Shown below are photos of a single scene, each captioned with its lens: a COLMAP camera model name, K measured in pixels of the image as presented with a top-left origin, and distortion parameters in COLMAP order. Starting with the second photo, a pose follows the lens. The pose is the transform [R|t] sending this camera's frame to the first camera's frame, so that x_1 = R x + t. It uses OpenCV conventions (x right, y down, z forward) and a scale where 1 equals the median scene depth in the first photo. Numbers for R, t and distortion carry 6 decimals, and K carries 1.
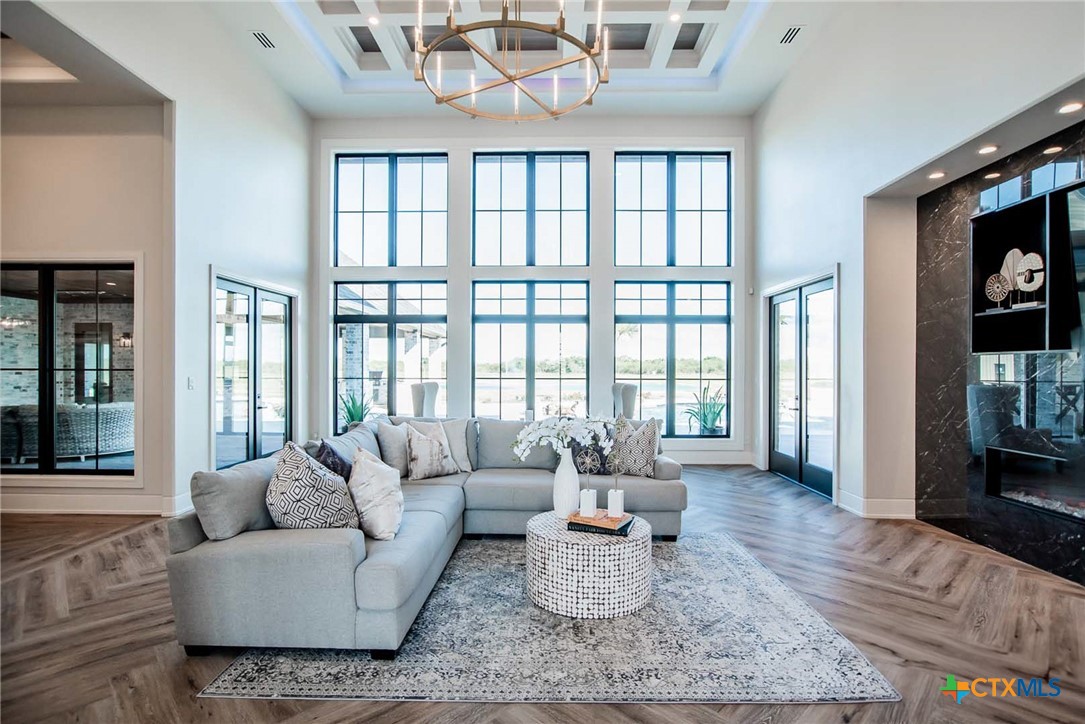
lens RADIAL K [[446.6, 0, 542.5], [0, 446.6, 362.0], [0, 0, 1]] dist [-0.026535, 0.000003]
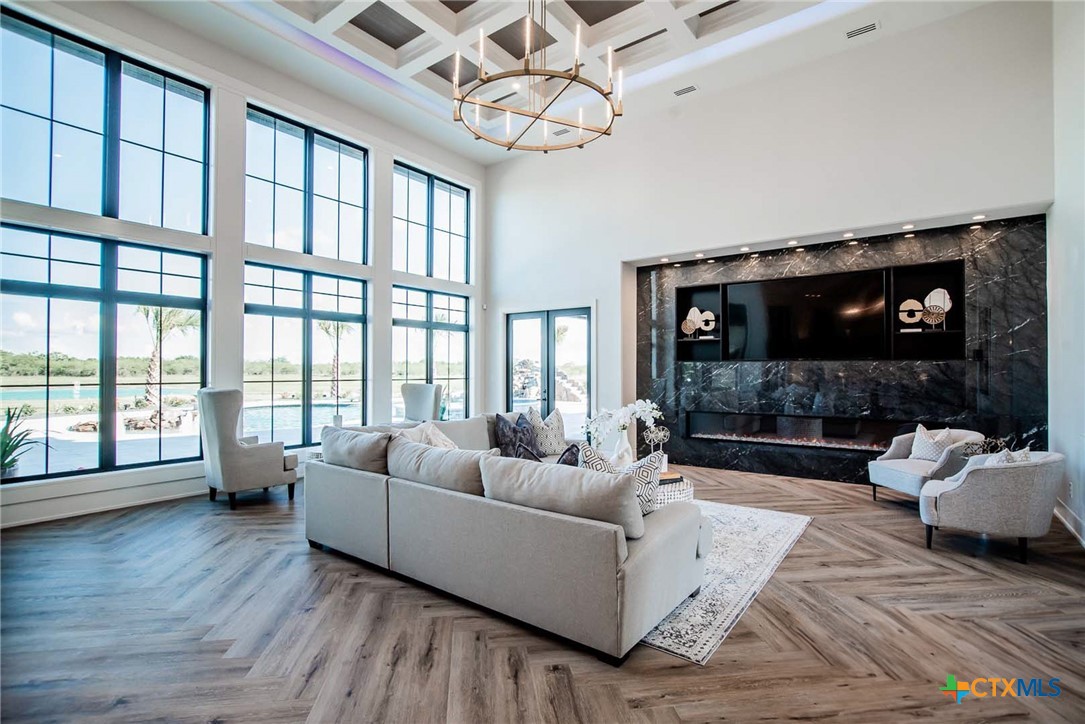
lens RADIAL K [[514.6, 0, 542.5], [0, 514.6, 362.0], [0, 0, 1]] dist [-0.002543, -0.000633]
pose [[0.588573, 0.009269, 0.808391, -0.585162], [-0.011429, 0.999930, -0.003143, -0.001394], [-0.808364, -0.007389, 0.588637, 0.006265]]
